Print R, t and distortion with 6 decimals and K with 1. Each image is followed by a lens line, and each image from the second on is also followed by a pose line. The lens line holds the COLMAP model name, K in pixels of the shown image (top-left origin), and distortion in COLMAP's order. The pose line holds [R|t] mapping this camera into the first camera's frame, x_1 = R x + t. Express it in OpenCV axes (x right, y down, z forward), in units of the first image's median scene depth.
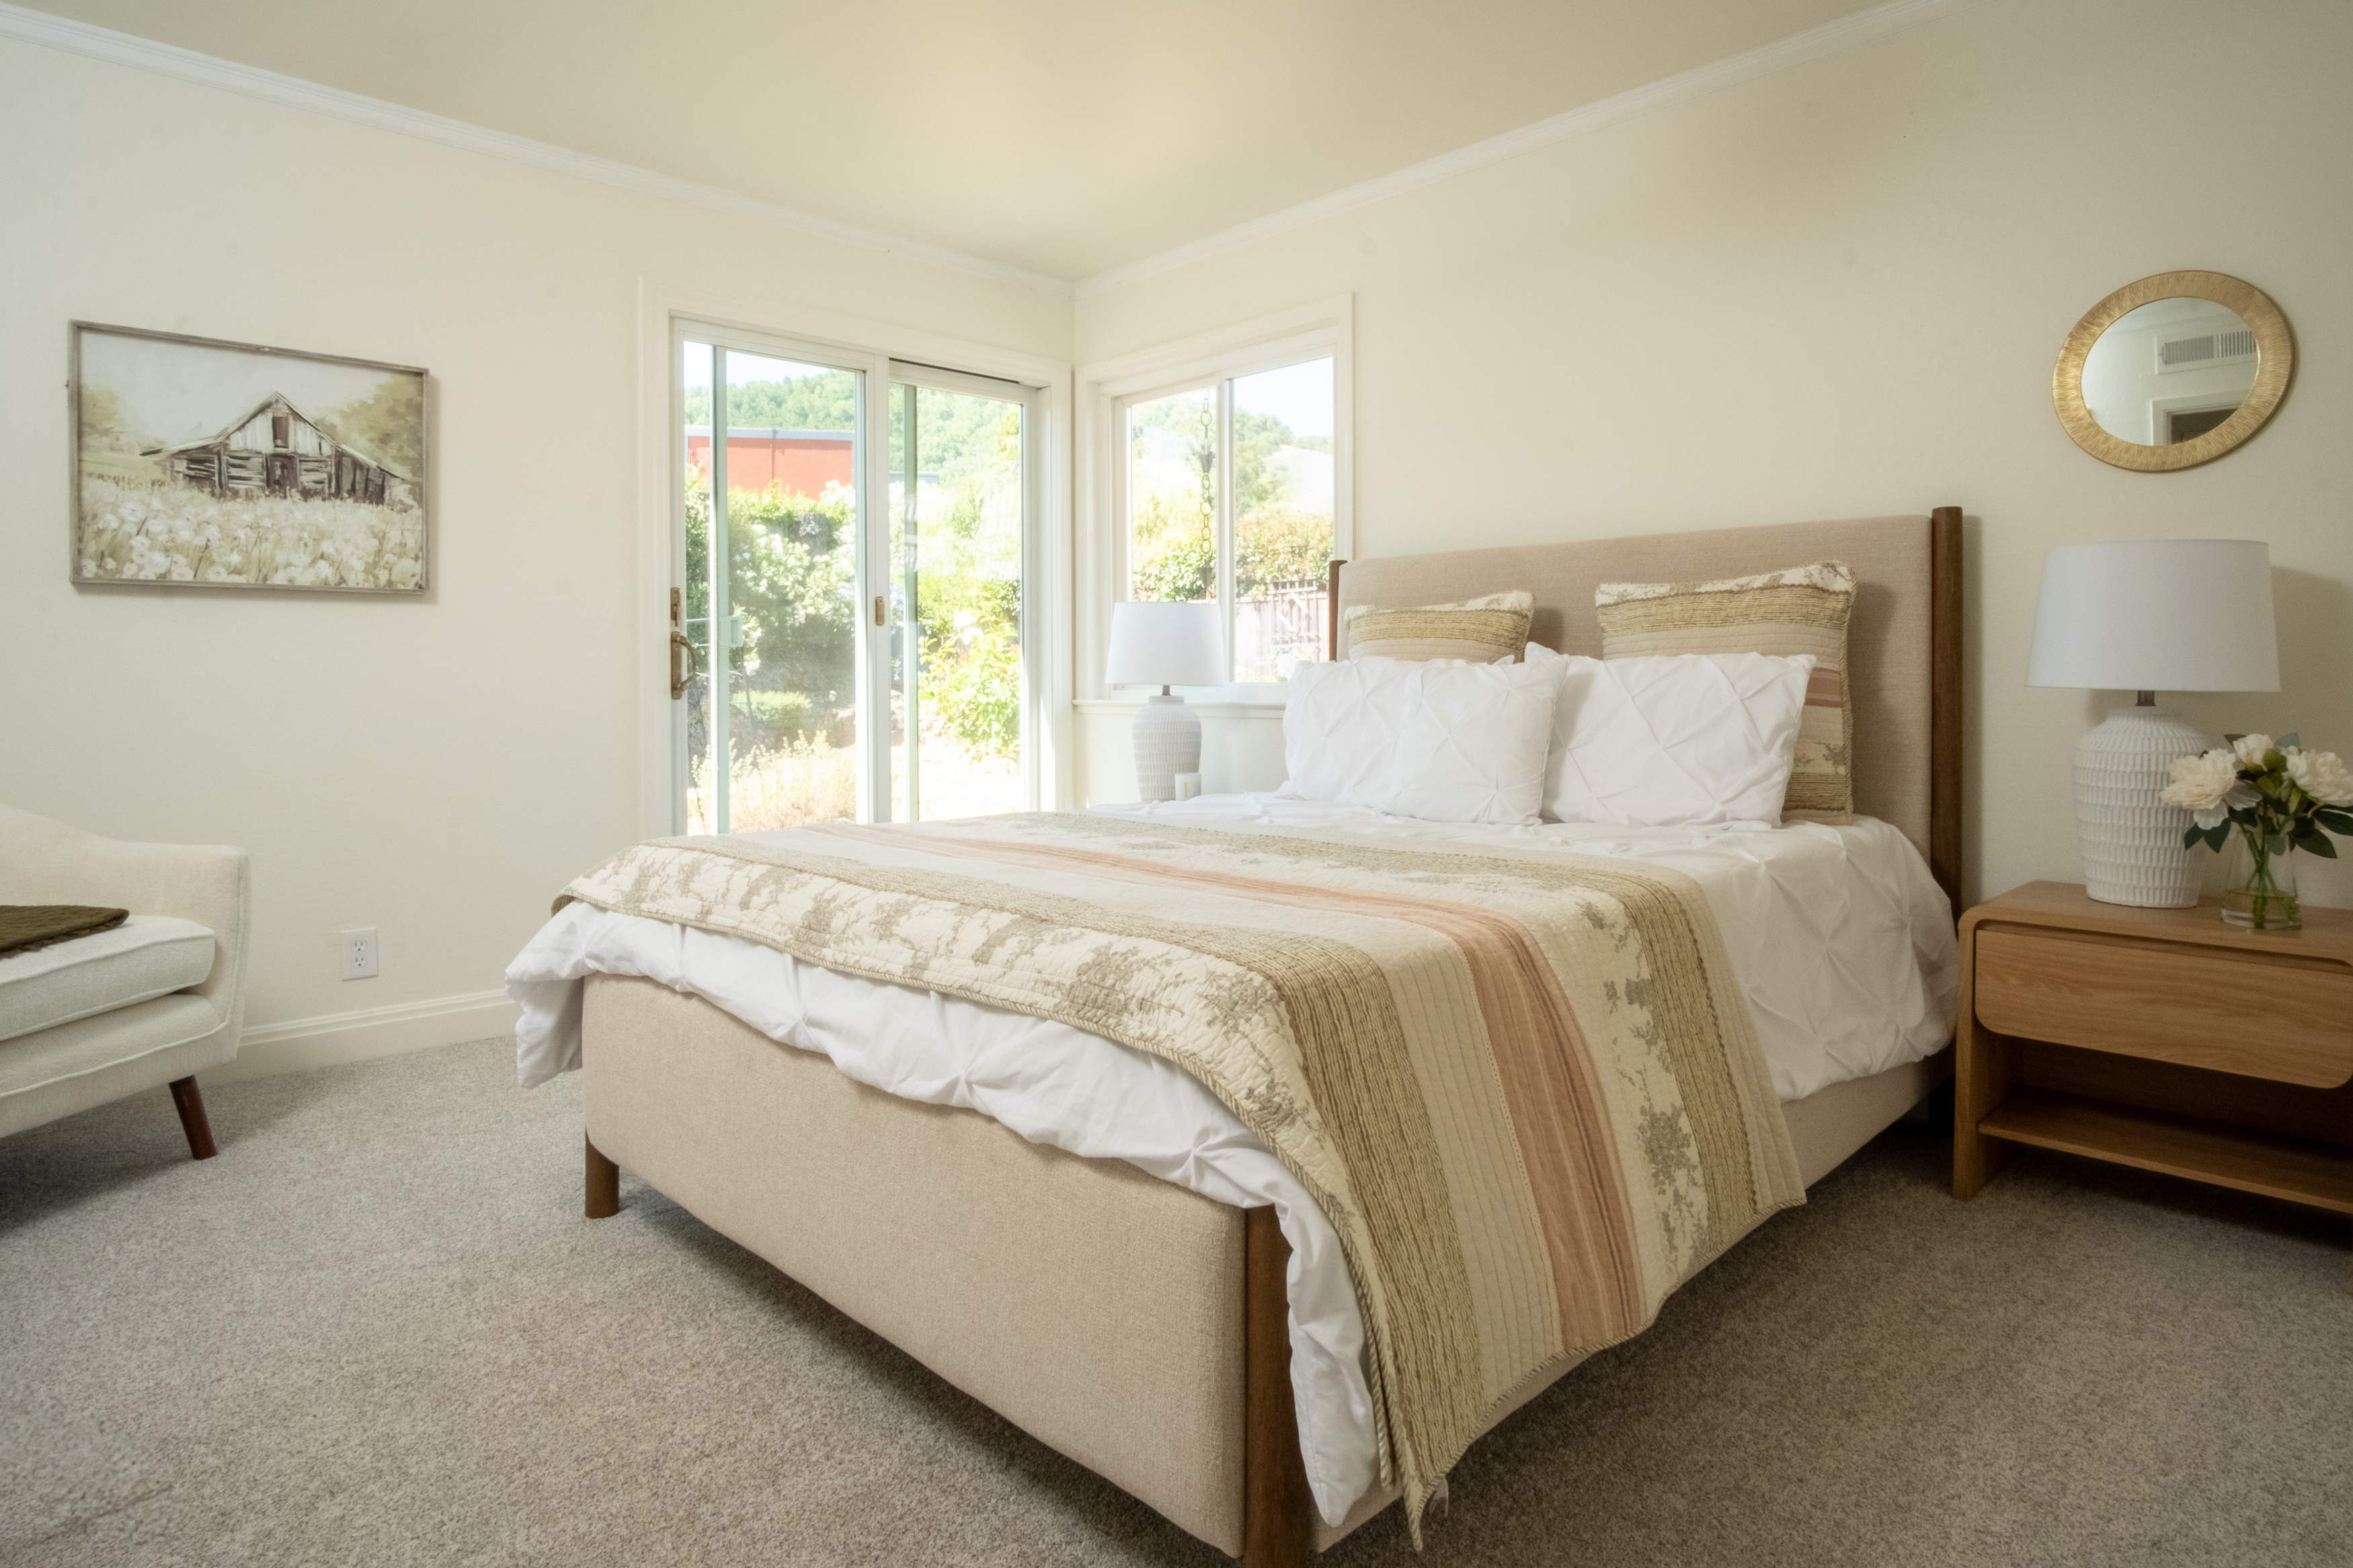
lens RADIAL K [[1333.7, 0, 1174.8], [0, 1333.7, 713.8], [0, 0, 1]] dist [-0.030861, -0.000375]
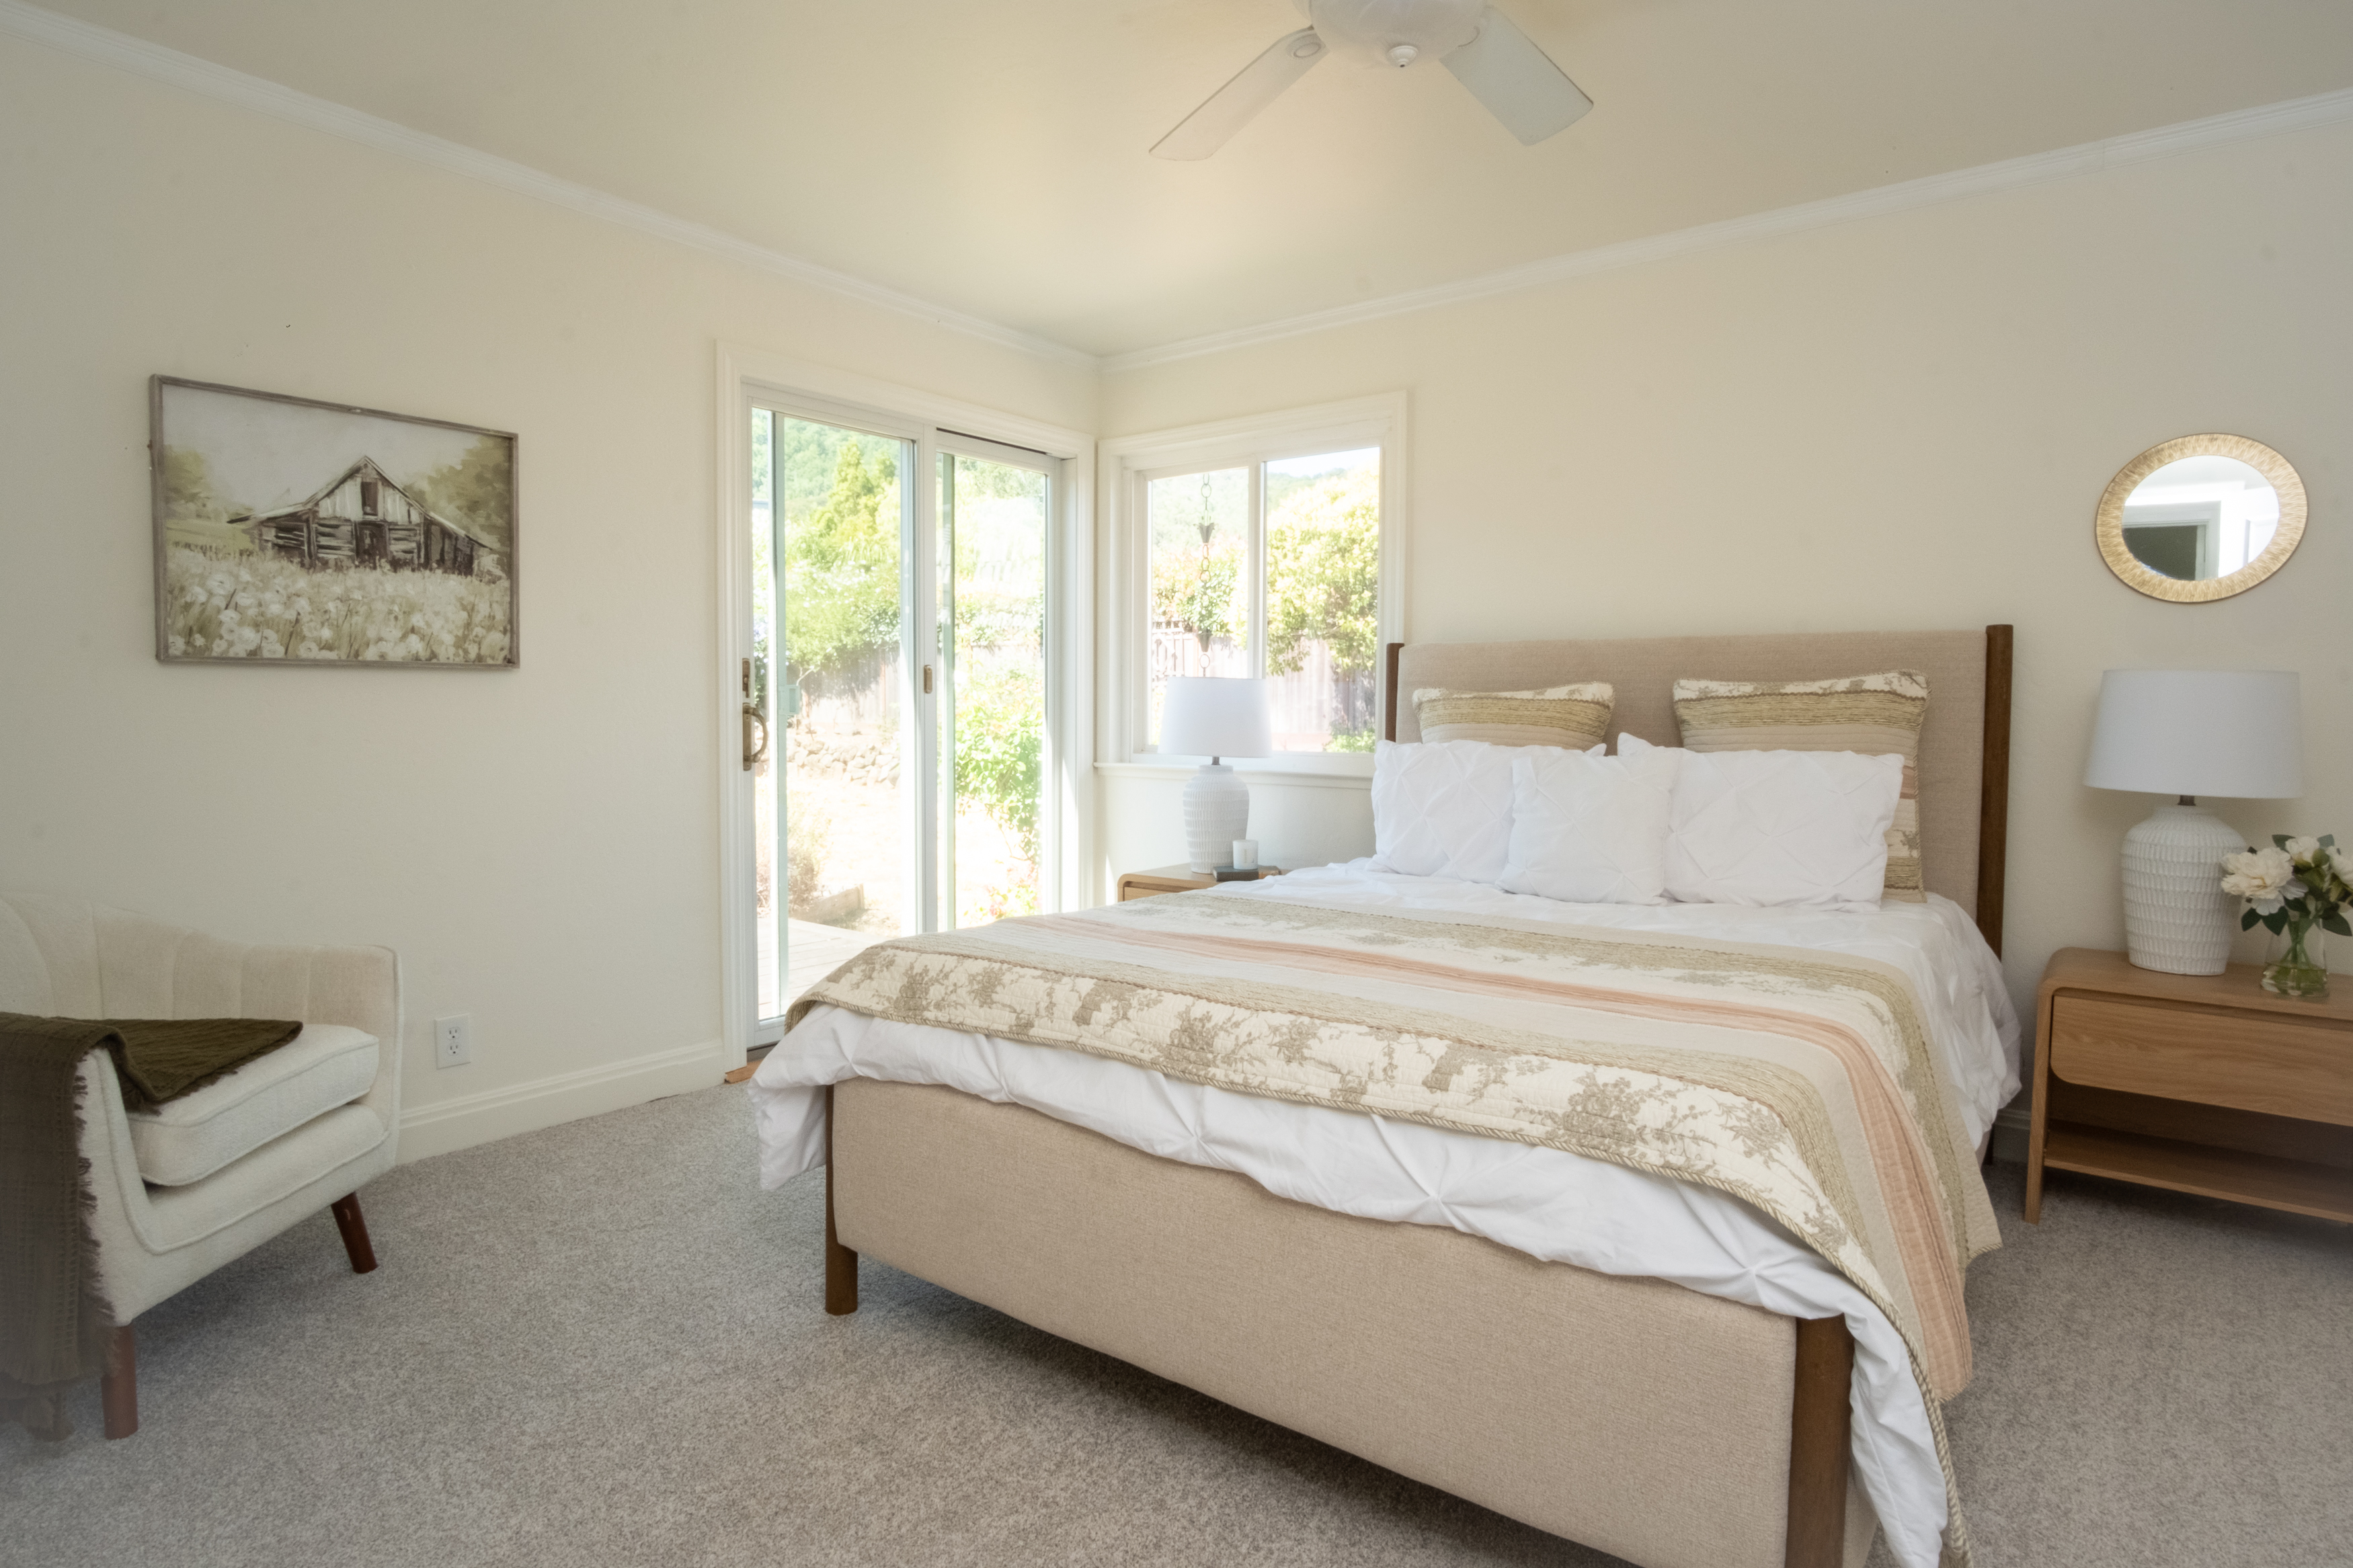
lens RADIAL K [[1270.3, 0, 1164.3], [0, 1270.3, 780.1], [0, 0, 1]] dist [-0.037165, 0.011073]
pose [[0.988917, -0.000622, 0.148471, -0.262108], [-0.004737, 0.999350, 0.035738, -0.049462], [-0.148396, -0.036046, 0.988271, 0.018213]]
